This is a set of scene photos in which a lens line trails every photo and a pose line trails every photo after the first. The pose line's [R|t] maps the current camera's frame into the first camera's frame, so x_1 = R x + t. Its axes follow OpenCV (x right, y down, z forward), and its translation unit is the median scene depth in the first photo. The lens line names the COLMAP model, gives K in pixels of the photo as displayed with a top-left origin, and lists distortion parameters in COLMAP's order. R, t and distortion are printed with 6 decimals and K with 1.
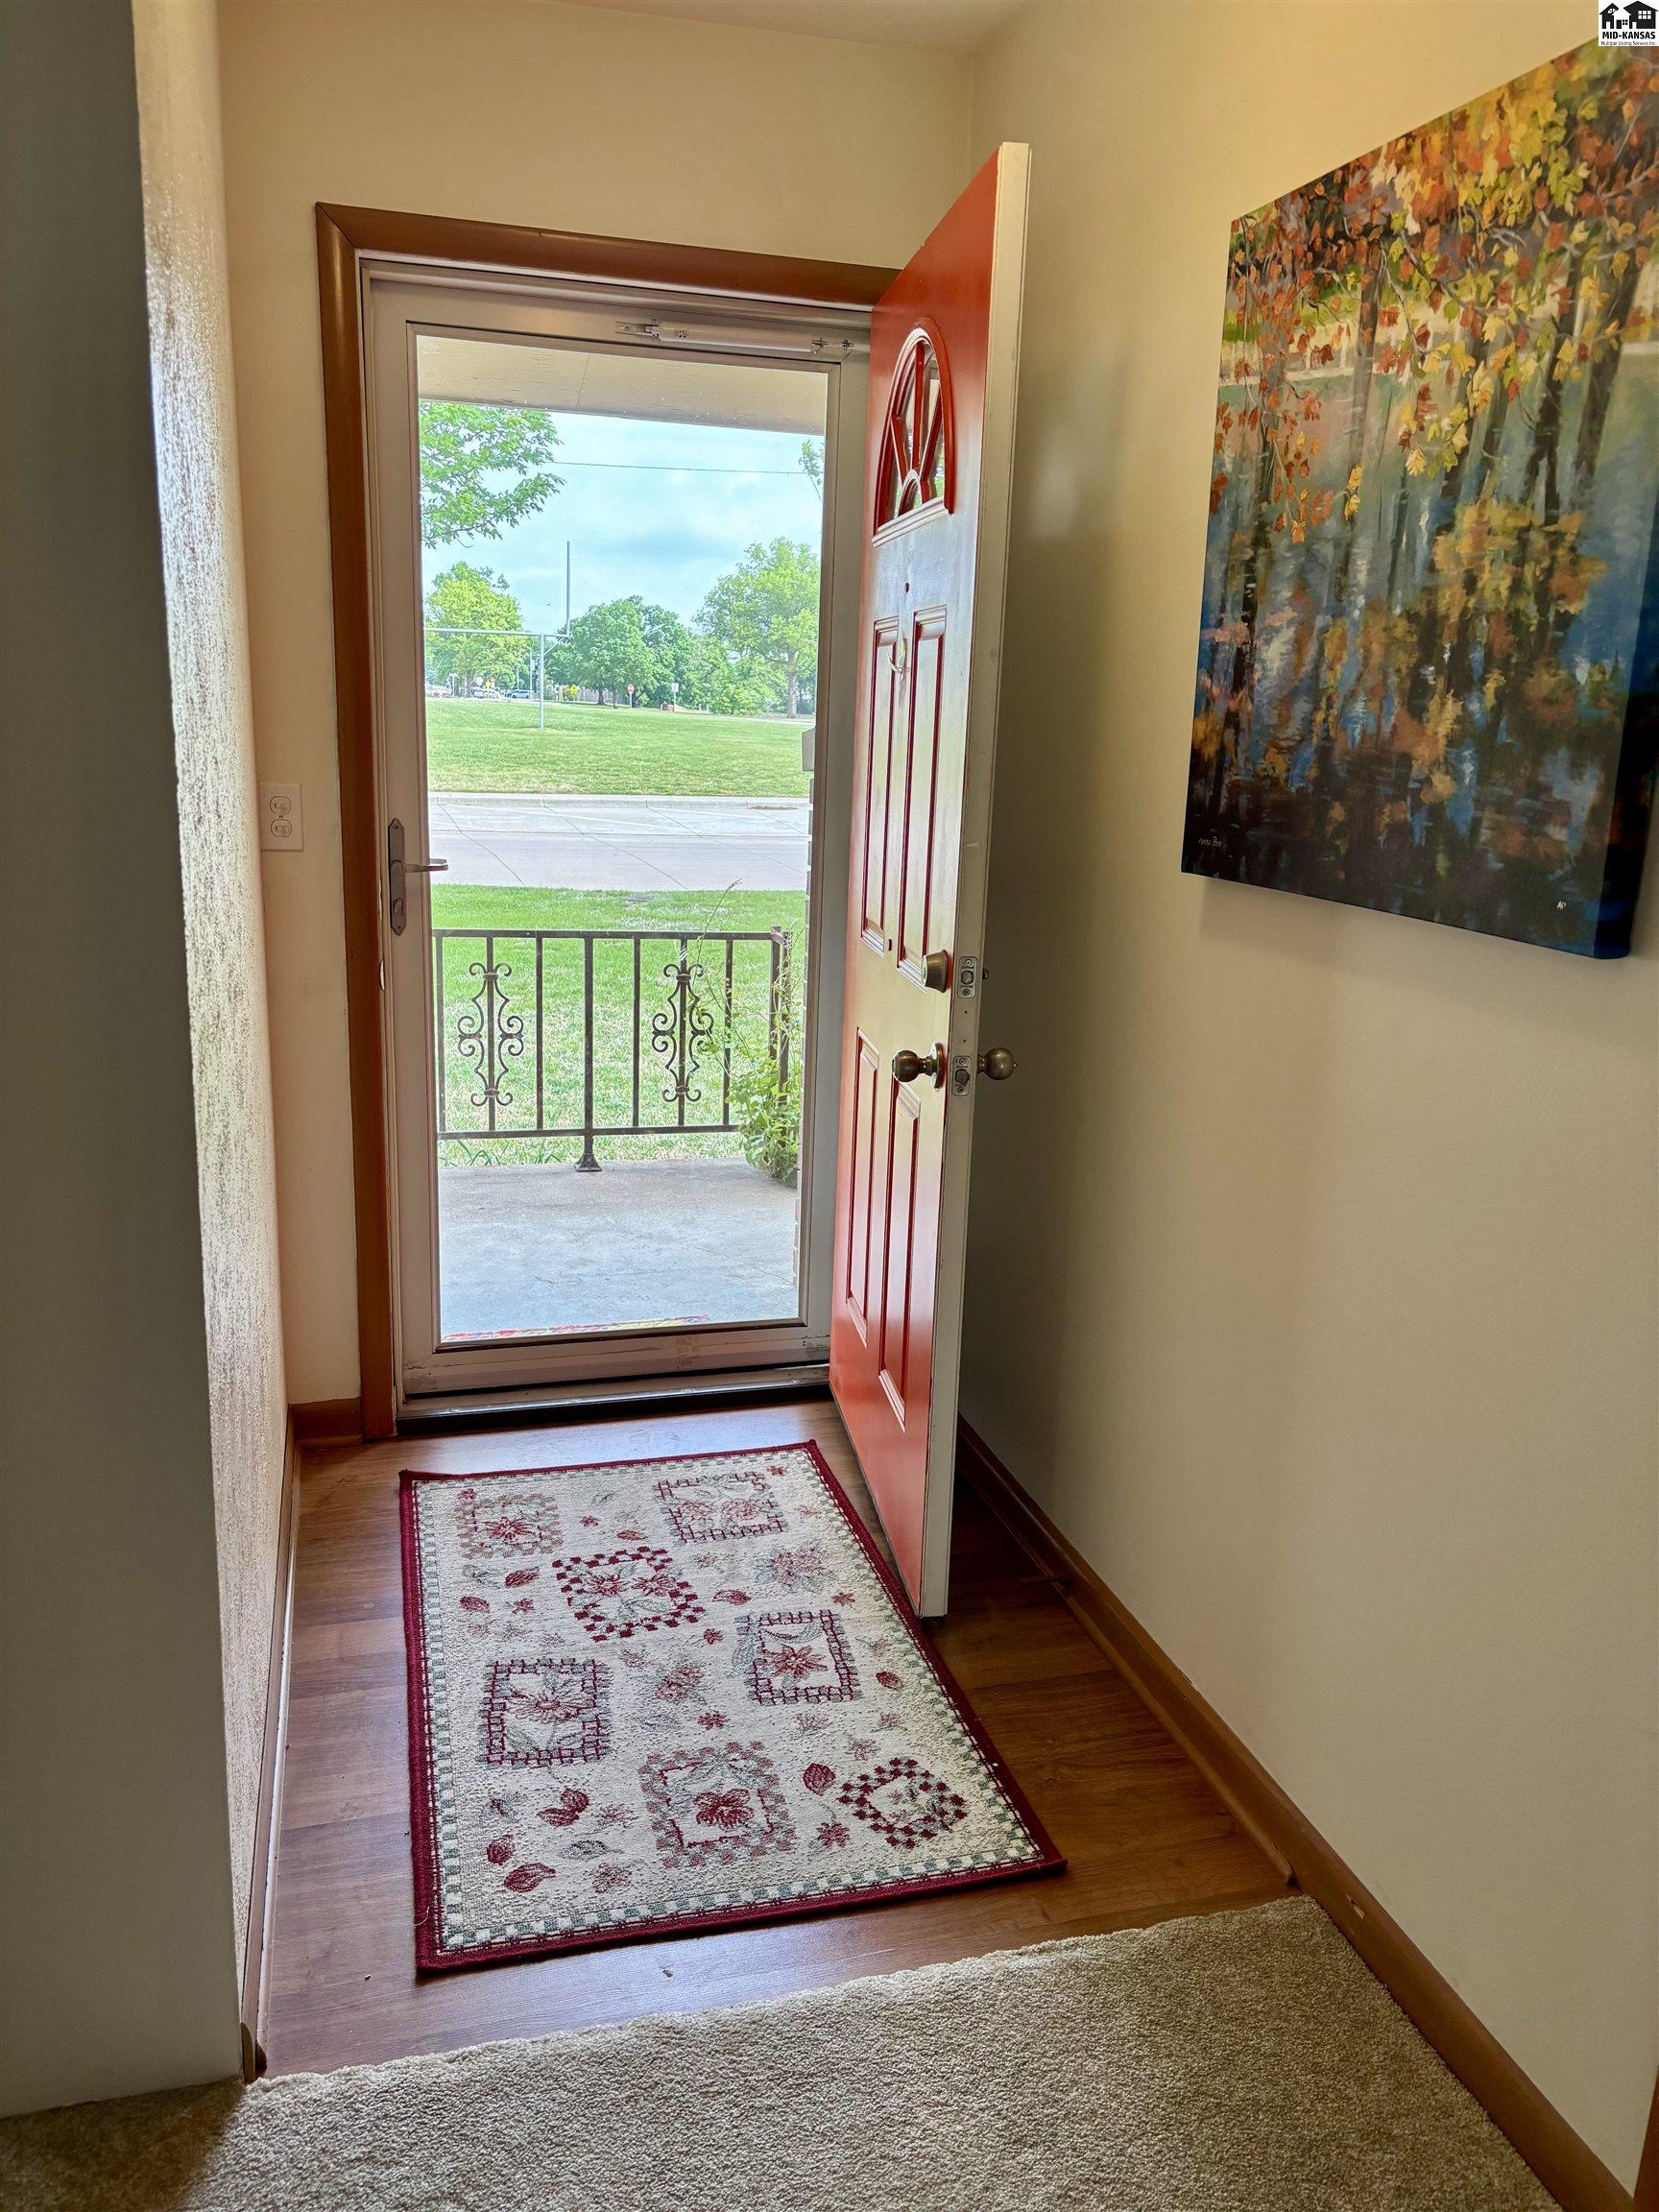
lens RADIAL K [[1663.7, 0, 828.8], [0, 1663.7, 1119.4], [0, 0, 1]] dist [0.025552, -0.015299]
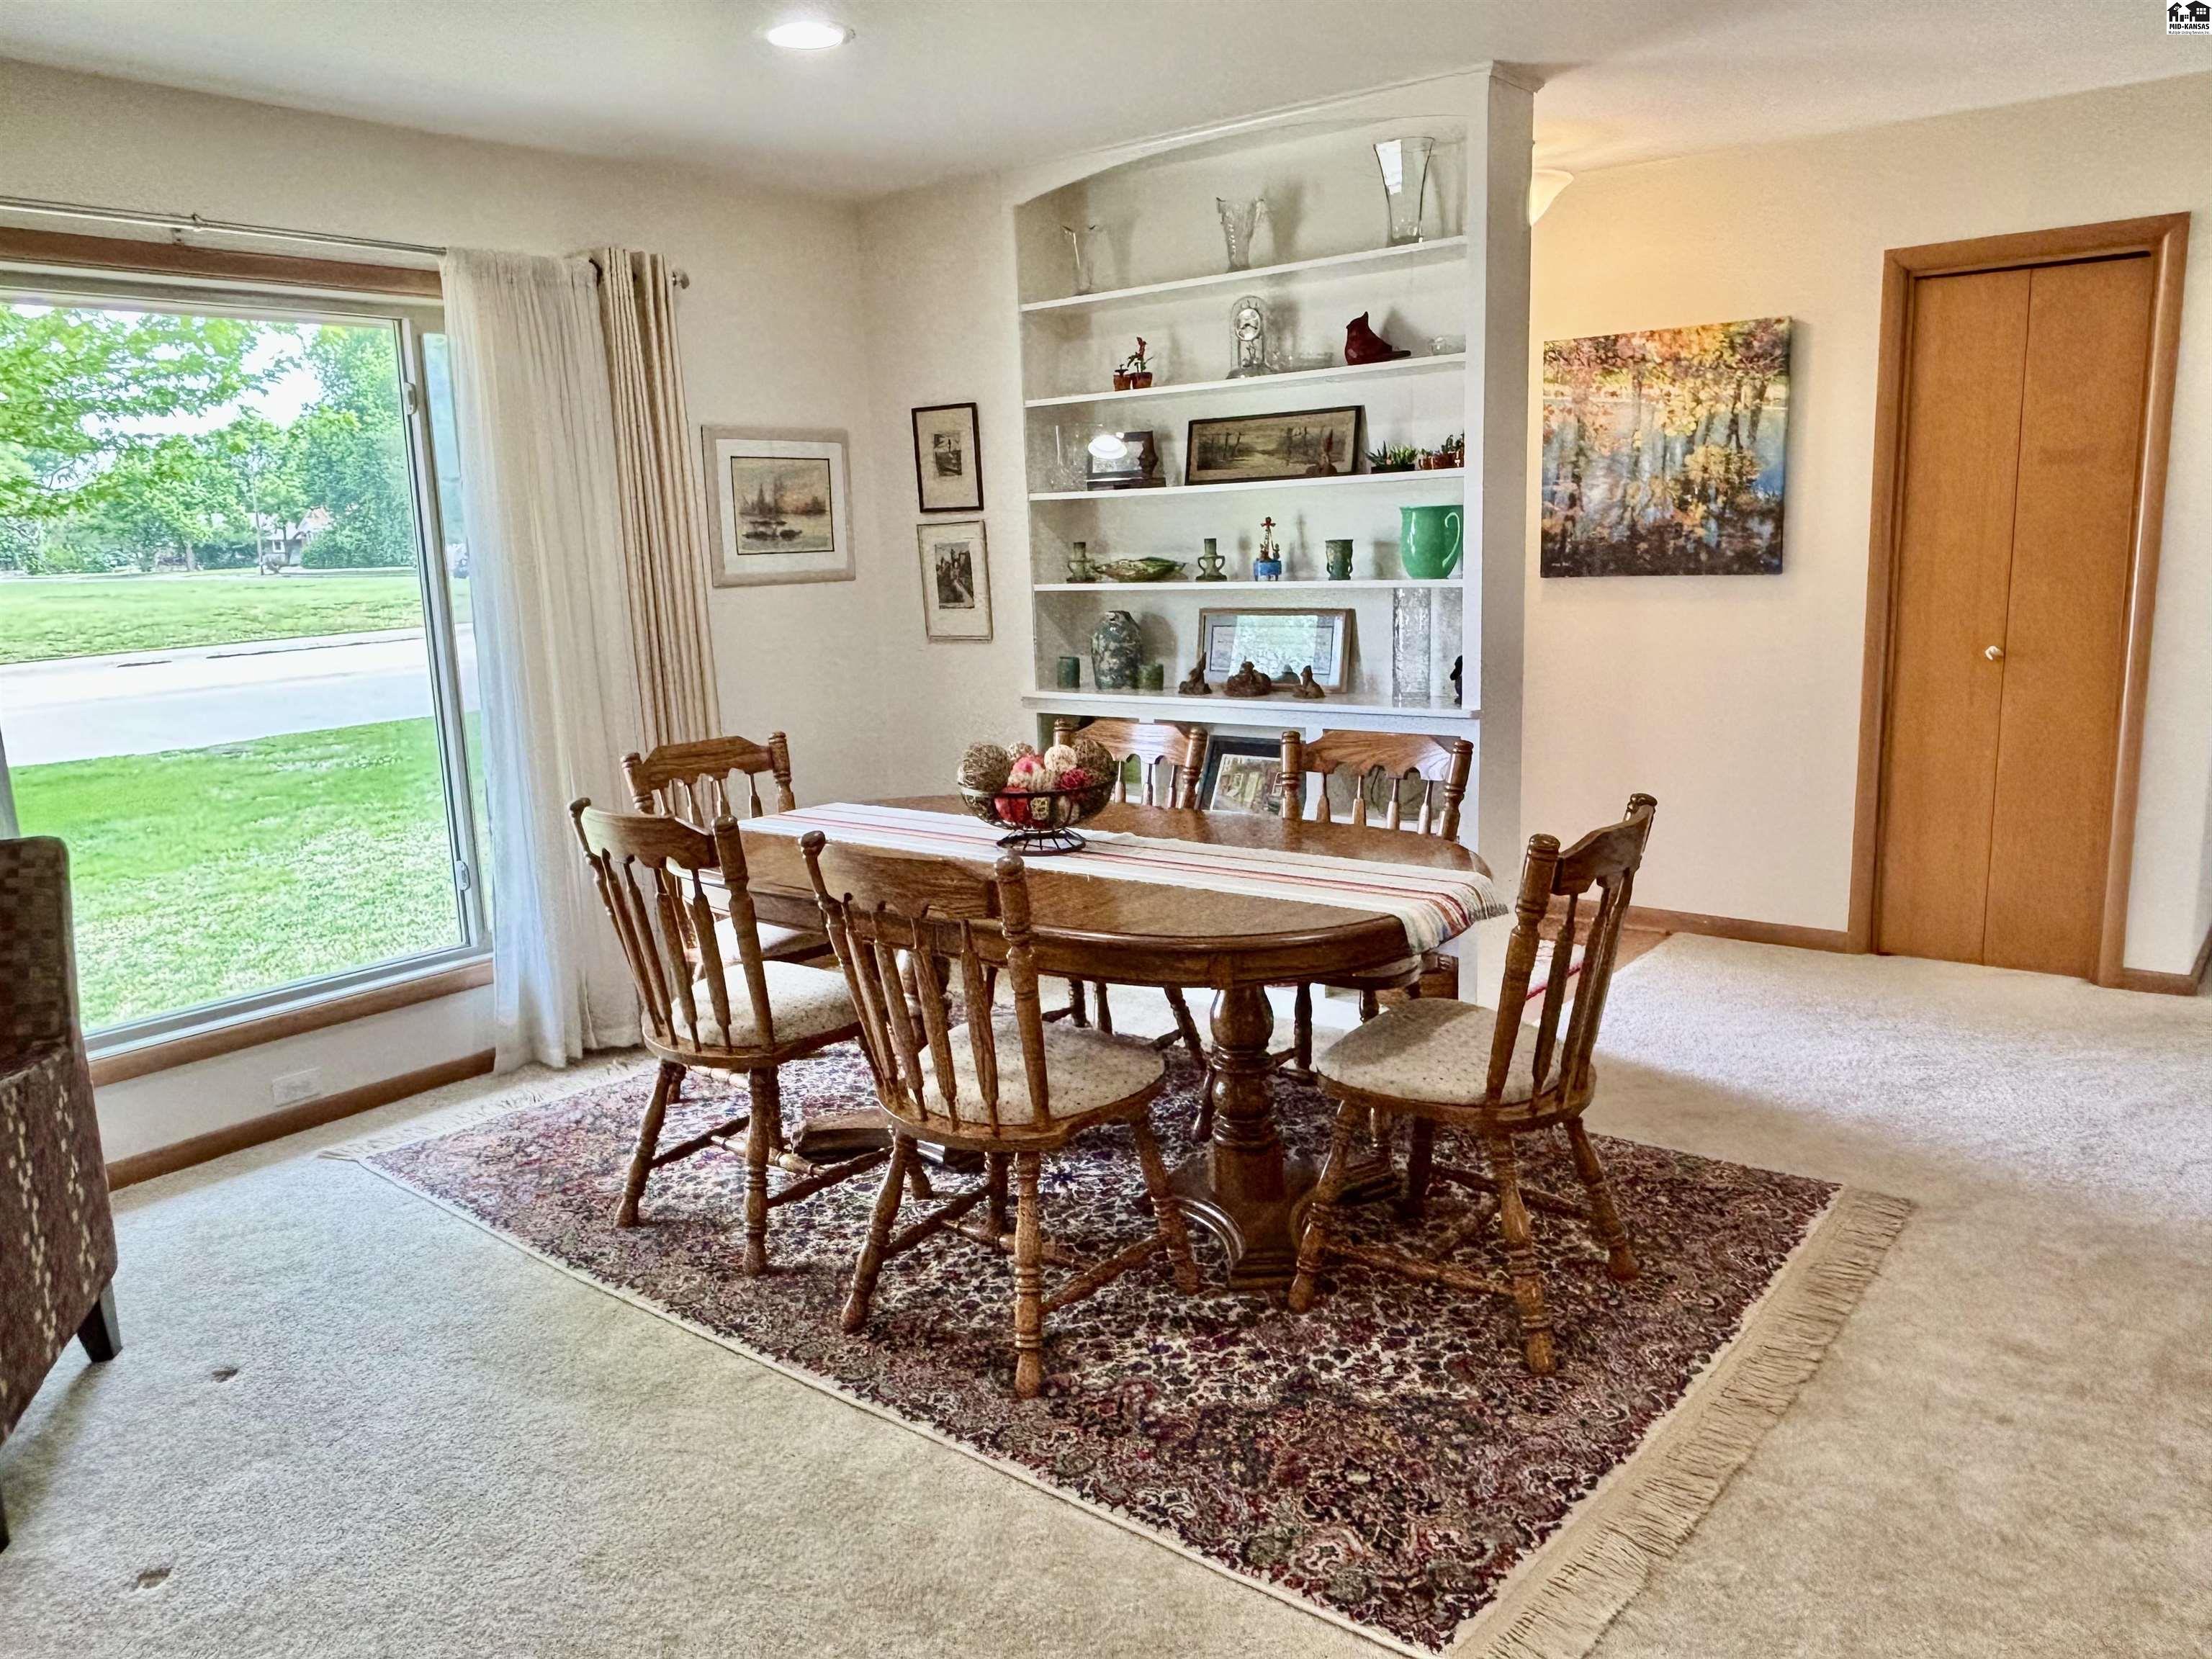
lens RADIAL K [[1575.0, 0, 1107.6], [0, 1575.0, 826.6], [0, 0, 1]] dist [0.025221, 0.001614]
pose [[0.807679, -0.179391, 0.561671, -2.306970], [0.207164, 0.978198, 0.014524, 0.069979], [-0.552031, 0.104627, 0.827233, -0.799109]]
